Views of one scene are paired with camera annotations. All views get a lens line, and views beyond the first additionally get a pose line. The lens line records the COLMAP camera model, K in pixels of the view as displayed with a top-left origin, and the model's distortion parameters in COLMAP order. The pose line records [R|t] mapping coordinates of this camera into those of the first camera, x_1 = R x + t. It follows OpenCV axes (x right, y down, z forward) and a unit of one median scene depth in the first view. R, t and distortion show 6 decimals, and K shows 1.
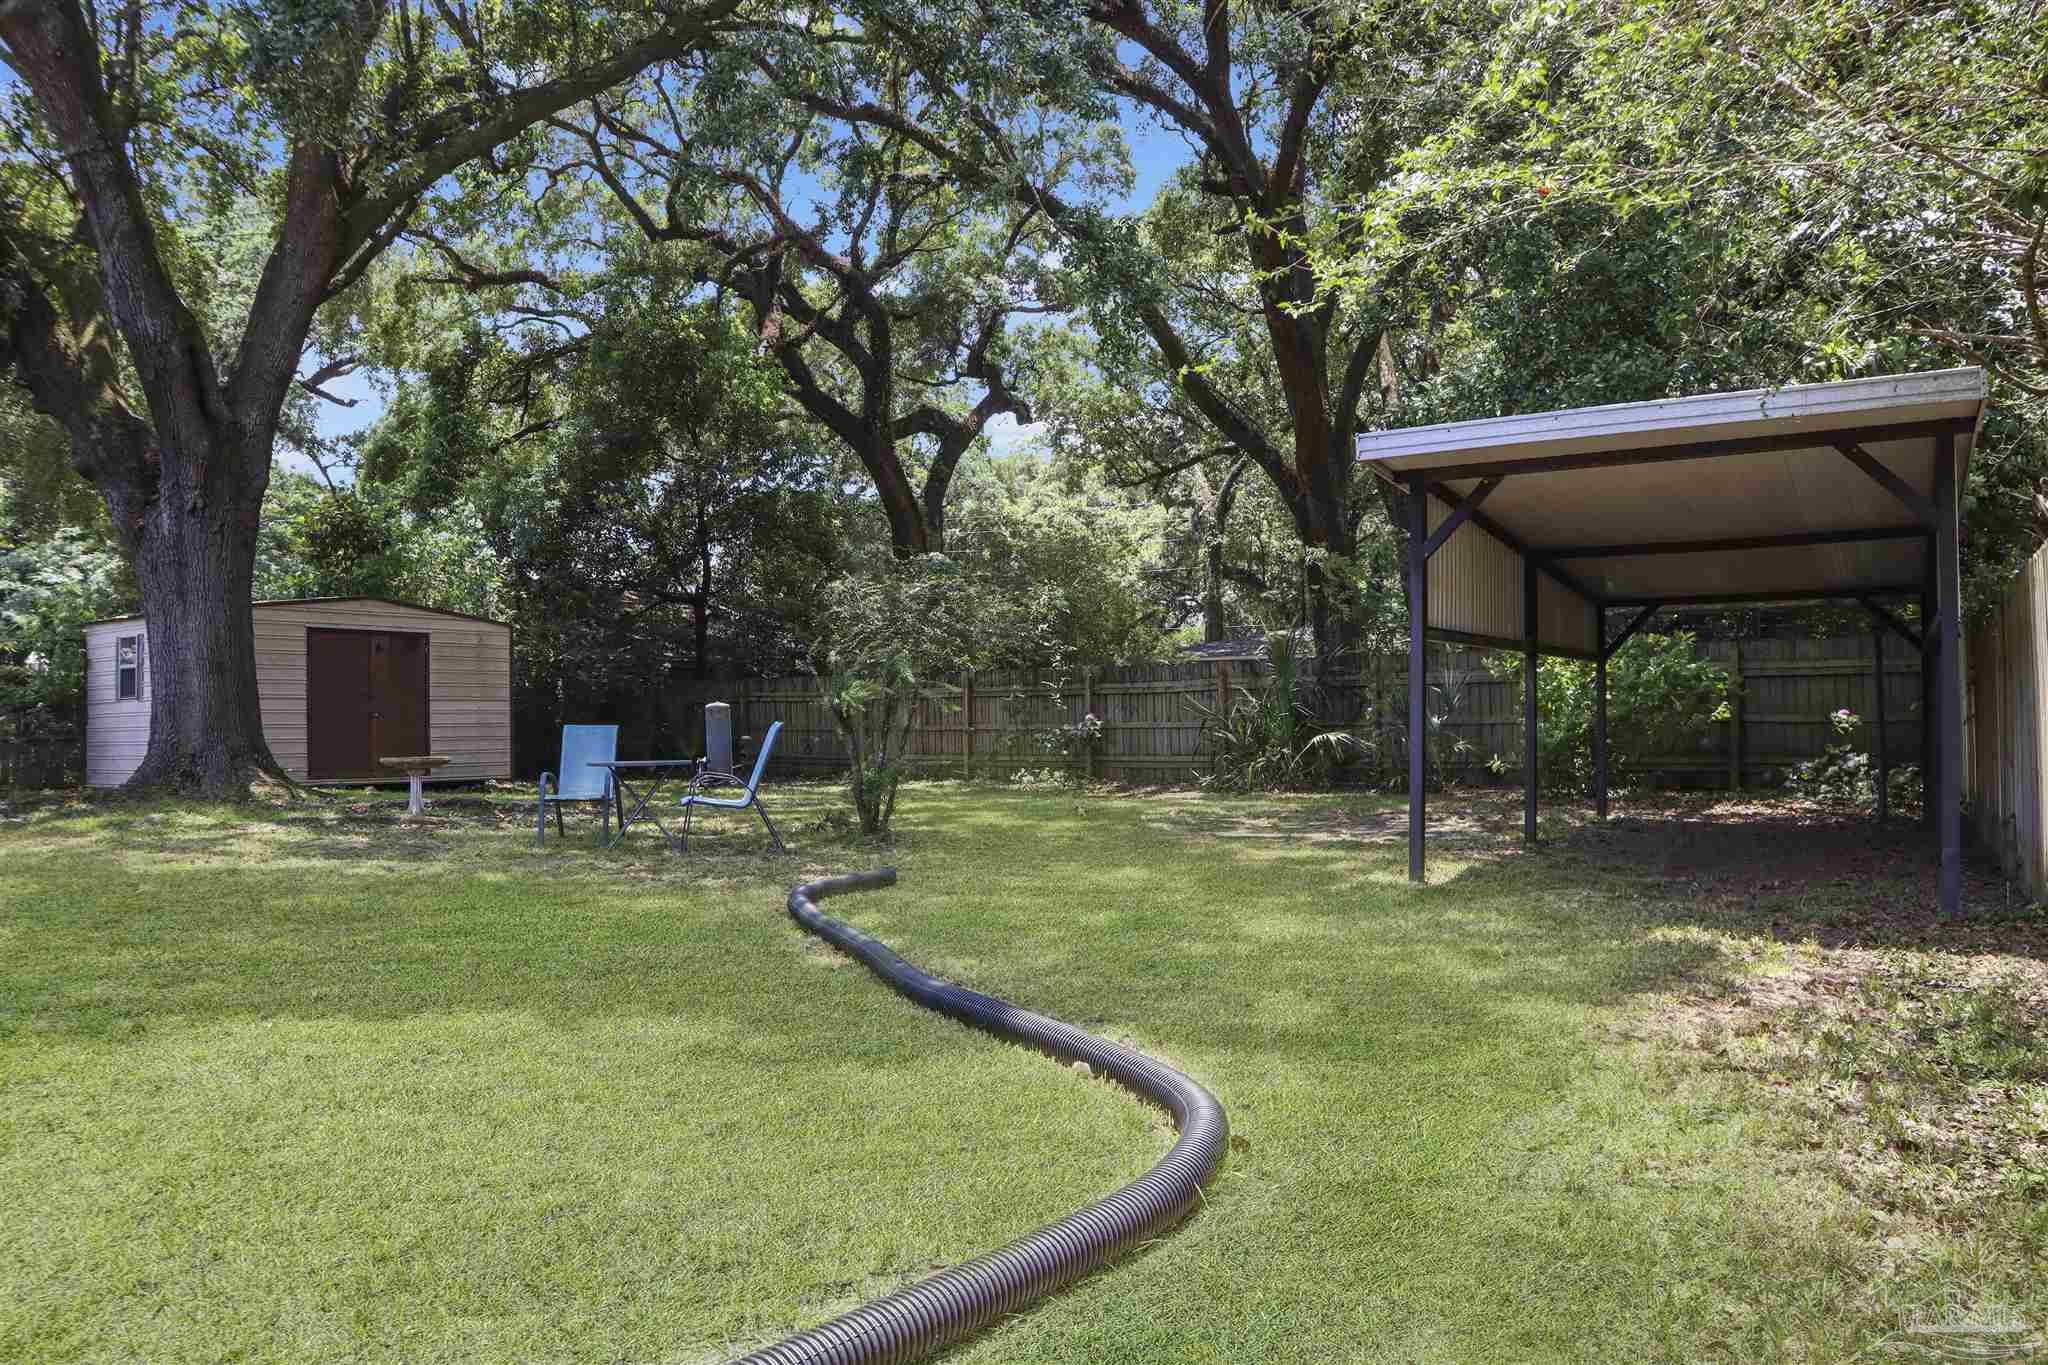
lens RADIAL K [[1413.6, 0, 1024.0], [0, 1413.6, 682.5], [0, 0, 1]] dist [-0.120096, 0.066615]
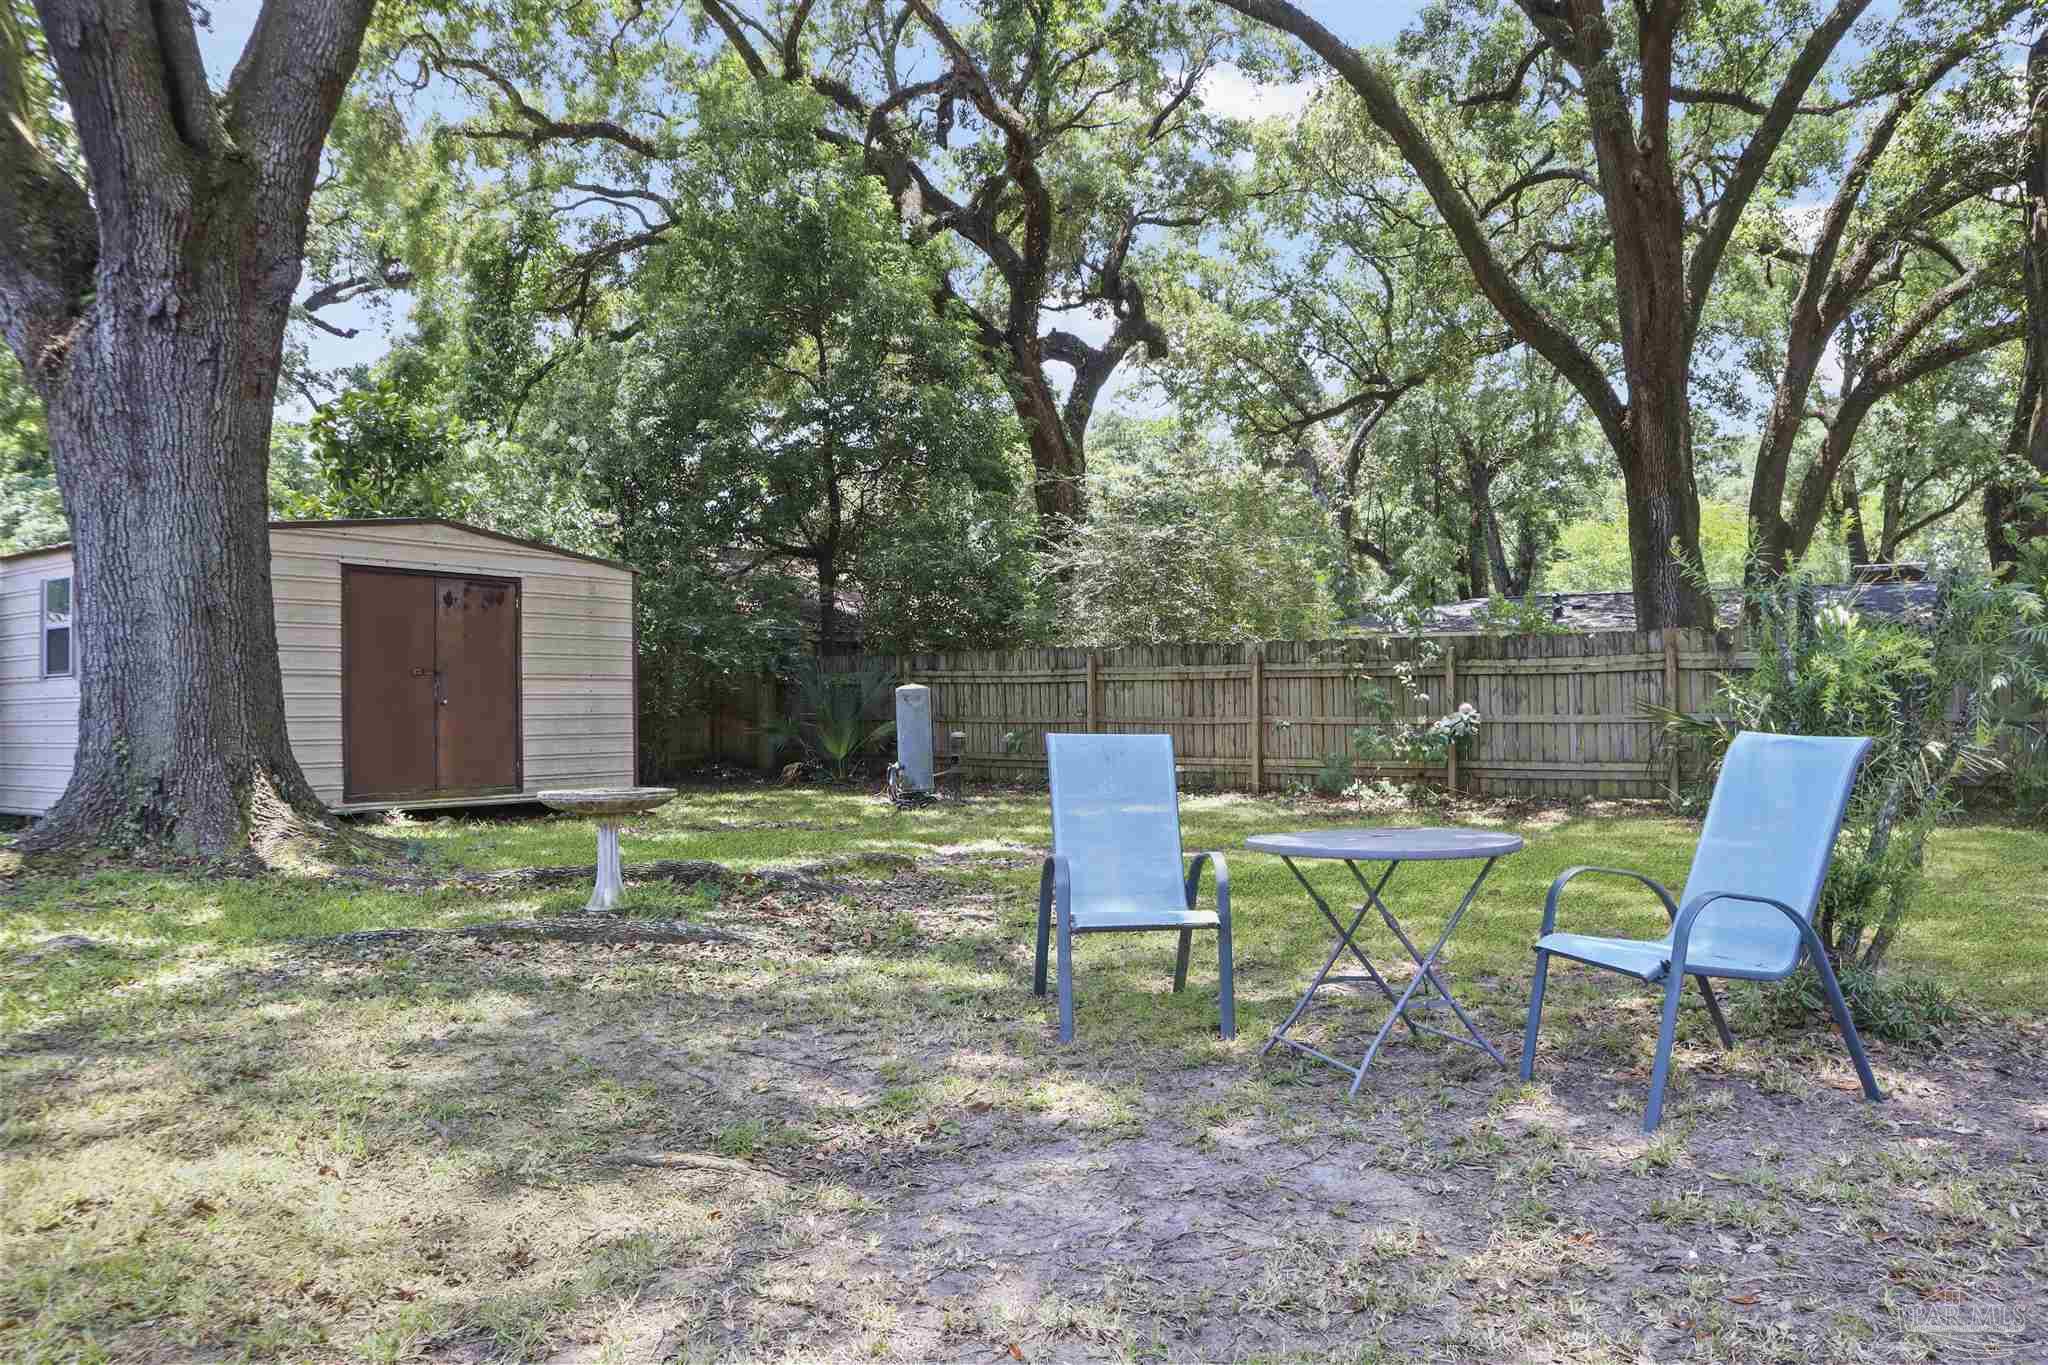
lens RADIAL K [[1428.8, 0, 1024.0], [0, 1428.8, 682.5], [0, 0, 1]] dist [-0.117642, 0.081784]
pose [[0.999941, 0.004654, 0.009832, -0.117008], [-0.004759, 0.999932, 0.010616, 0.003648], [-0.009782, -0.010662, 0.999895, 0.193233]]
